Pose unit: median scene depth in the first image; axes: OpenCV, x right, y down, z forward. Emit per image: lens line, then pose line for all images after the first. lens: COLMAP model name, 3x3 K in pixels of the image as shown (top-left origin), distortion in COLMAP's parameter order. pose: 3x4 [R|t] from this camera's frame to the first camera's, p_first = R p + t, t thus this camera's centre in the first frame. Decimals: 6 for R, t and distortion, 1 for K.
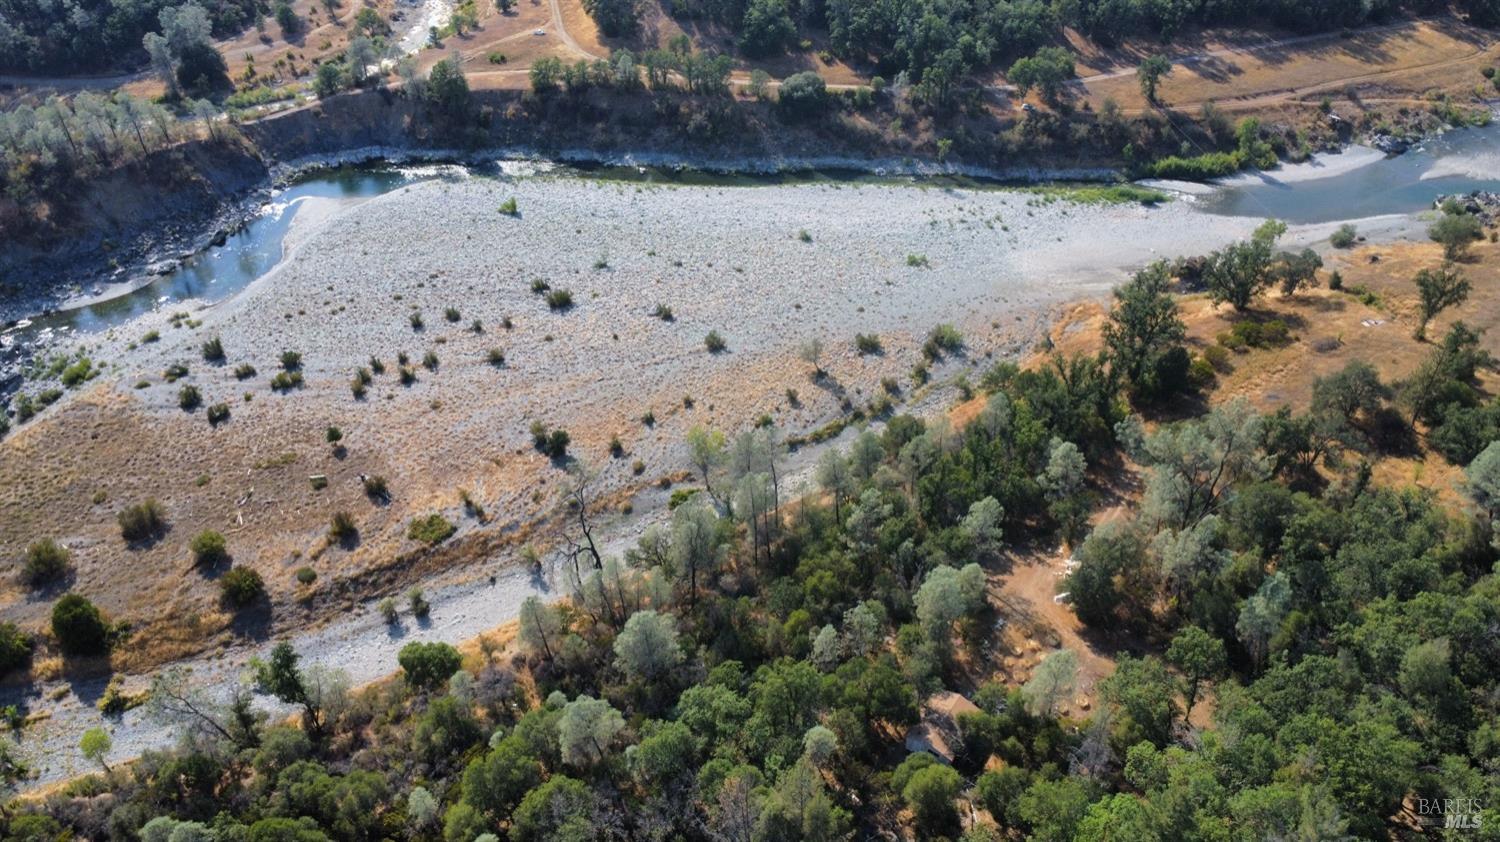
lens RADIAL K [[1127.8, 0, 750.8], [0, 1127.8, 419.1], [0, 0, 1]] dist [0.003707, -0.007276]
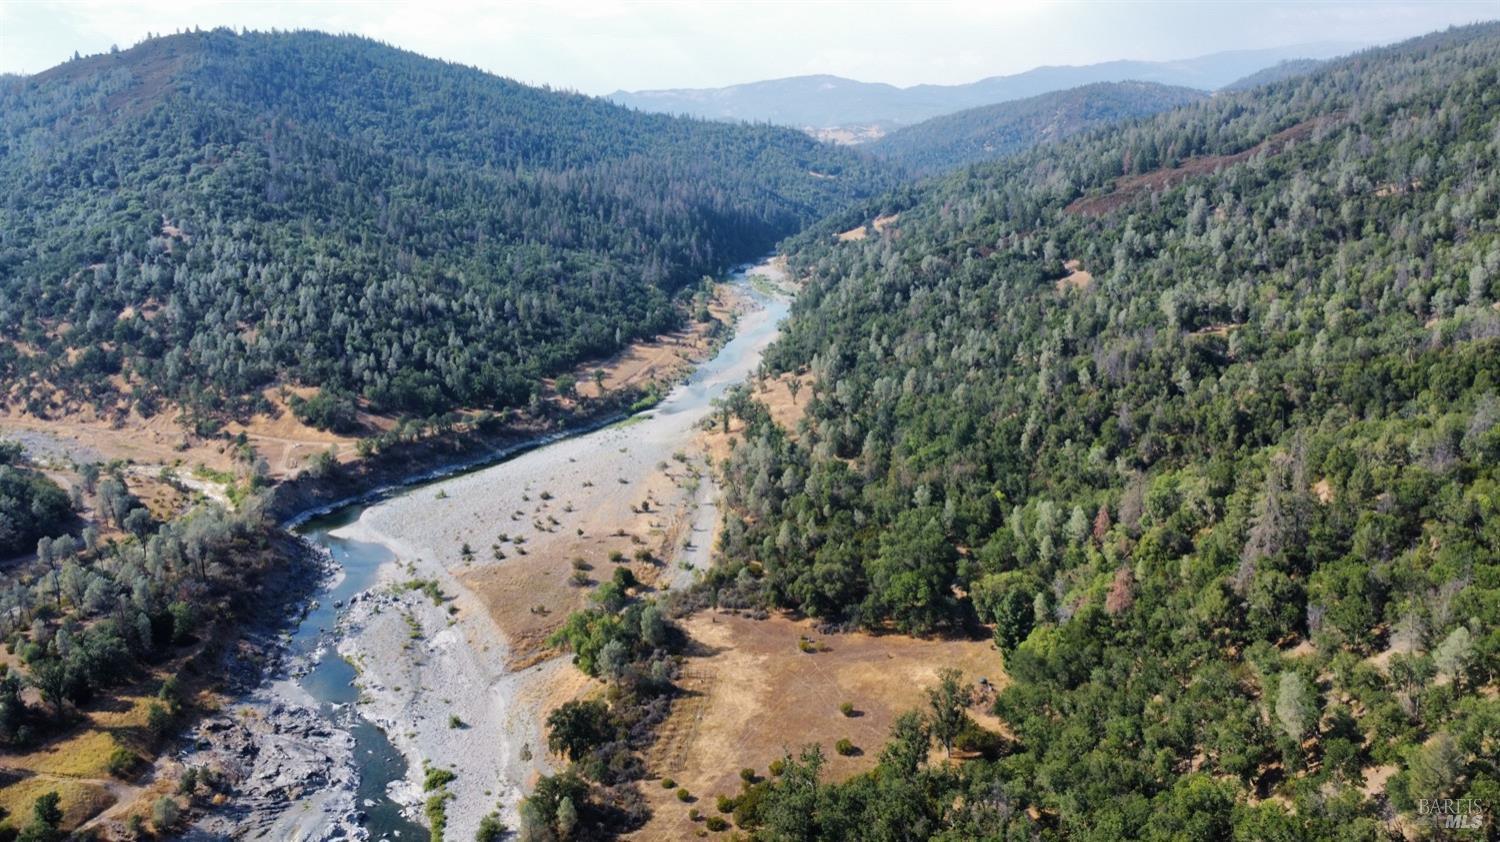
lens RADIAL K [[1127.8, 0, 752.9], [0, 1127.8, 417.9], [0, 0, 1]] dist [0.003707, -0.007276]
pose [[0.566873, -0.234075, 0.789850, -1.250479], [0.523756, 0.842464, -0.126230, 0.188197], [-0.635873, 0.485245, 0.600169, -0.443979]]
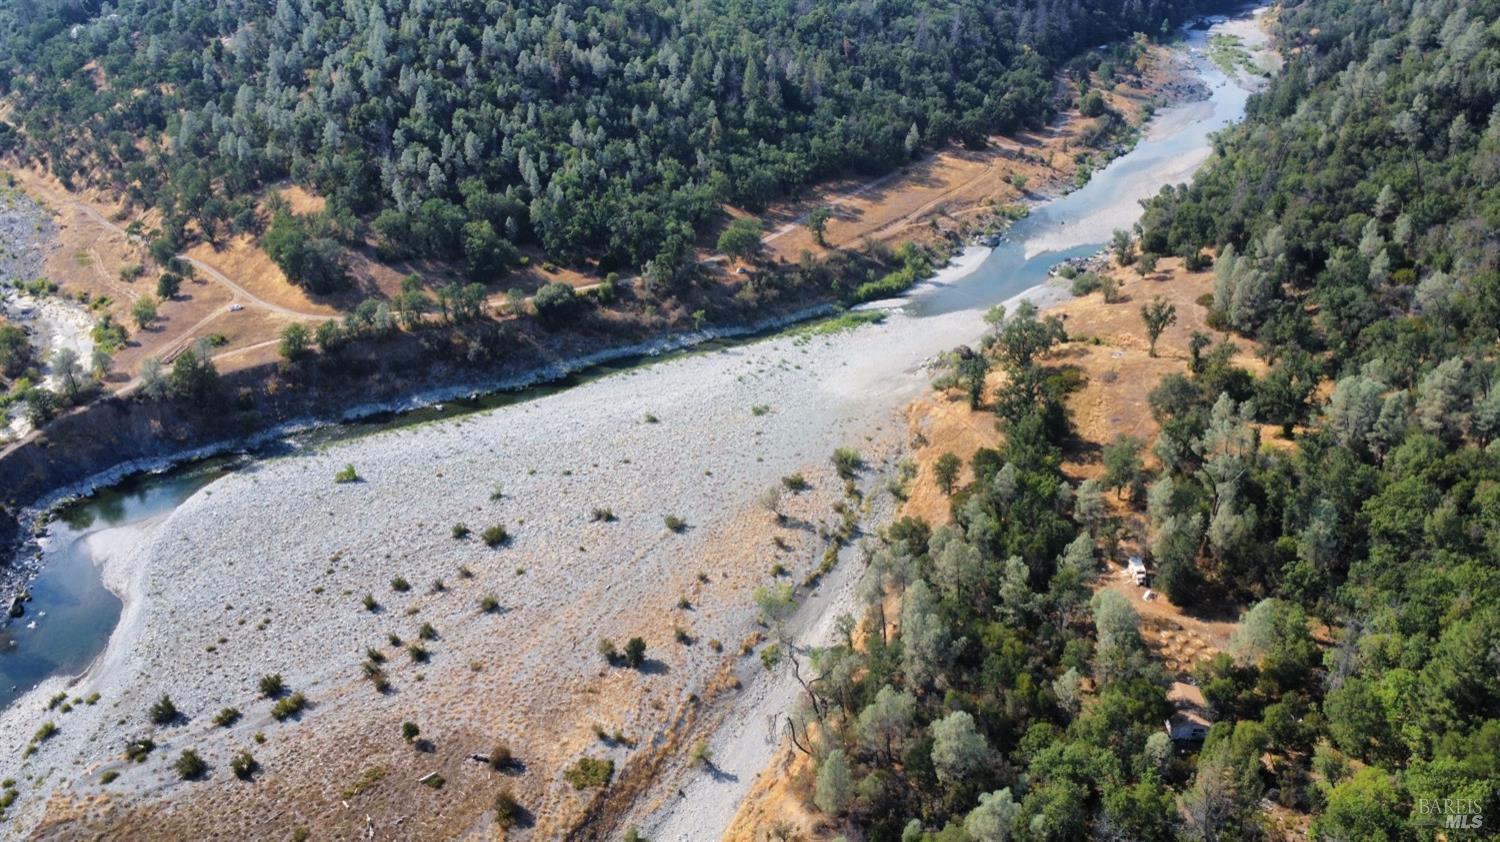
lens RADIAL K [[1127.8, 0, 753.0], [0, 1127.8, 418.7], [0, 0, 1]] dist [0.003707, -0.007276]
pose [[0.851213, -0.262186, 0.454637, -0.318328], [0.337982, 0.936577, -0.092685, -0.028785], [-0.401502, 0.232554, 0.885841, 0.023319]]
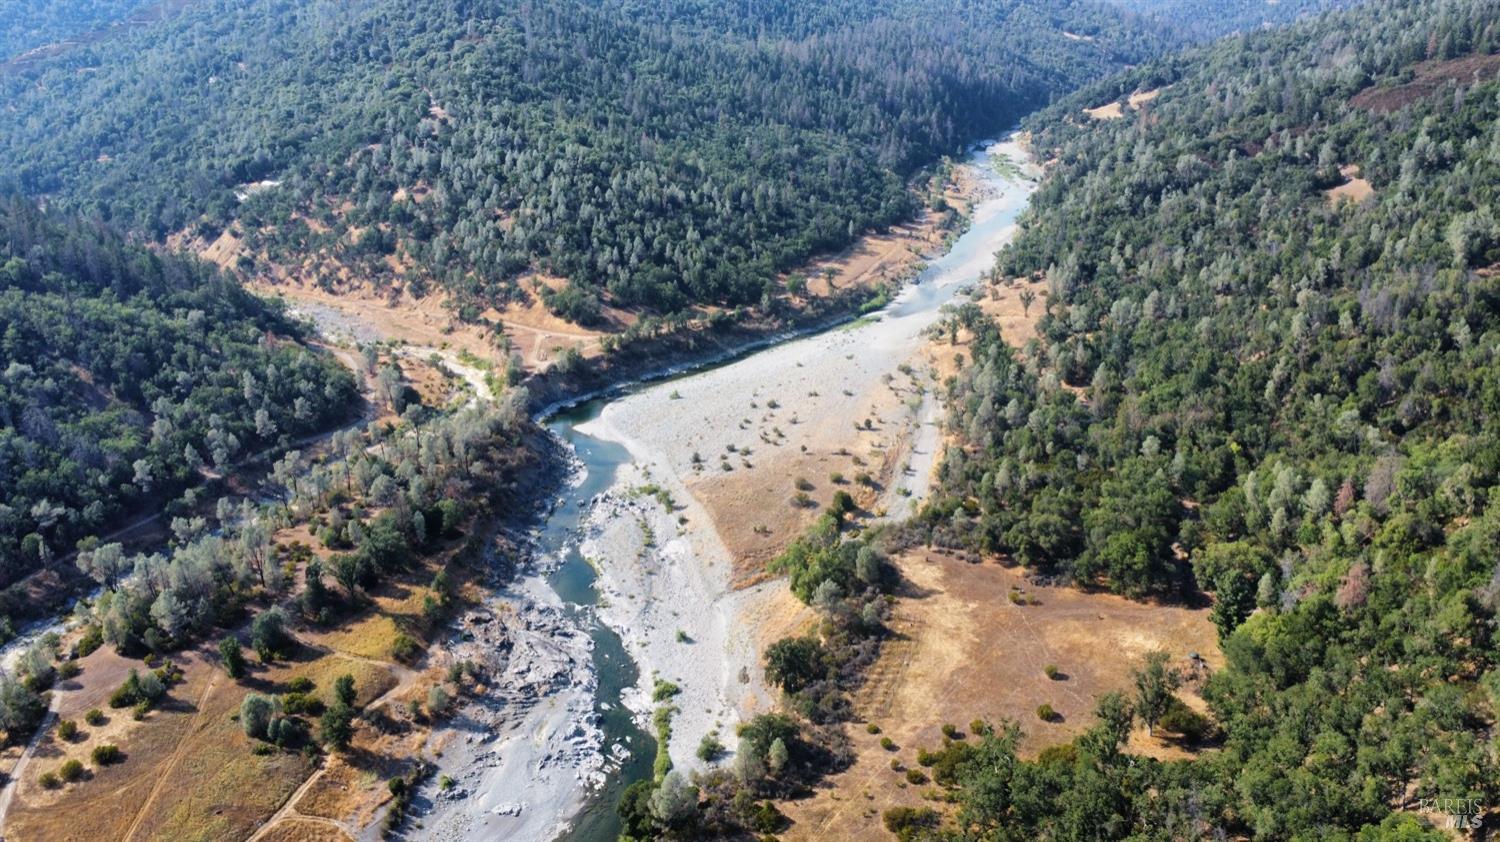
lens RADIAL K [[1127.8, 0, 752.9], [0, 1127.8, 418.1], [0, 0, 1]] dist [0.003707, -0.007276]
pose [[0.723216, -0.288190, 0.627619, -1.247480], [0.450108, 0.885940, -0.111861, 0.113211], [-0.523796, 0.363396, 0.770443, -0.501669]]
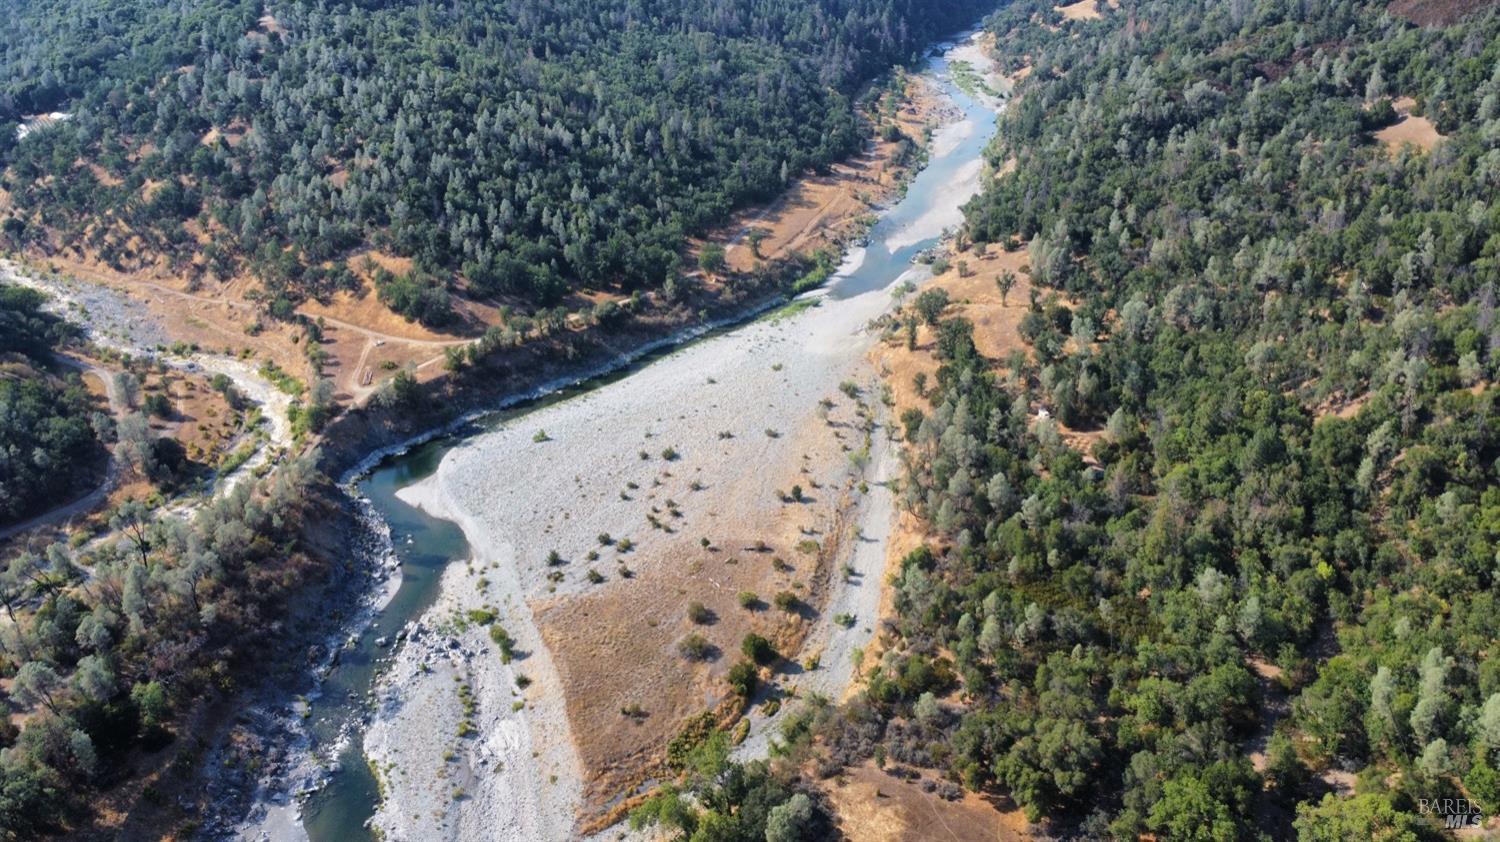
lens RADIAL K [[1127.8, 0, 753.0], [0, 1127.8, 416.4], [0, 0, 1]] dist [0.003707, -0.007276]
pose [[0.691338, -0.358495, 0.627323, -0.855068], [0.466266, 0.884606, -0.008322, -0.068359], [-0.551950, 0.298252, 0.778715, -0.251854]]
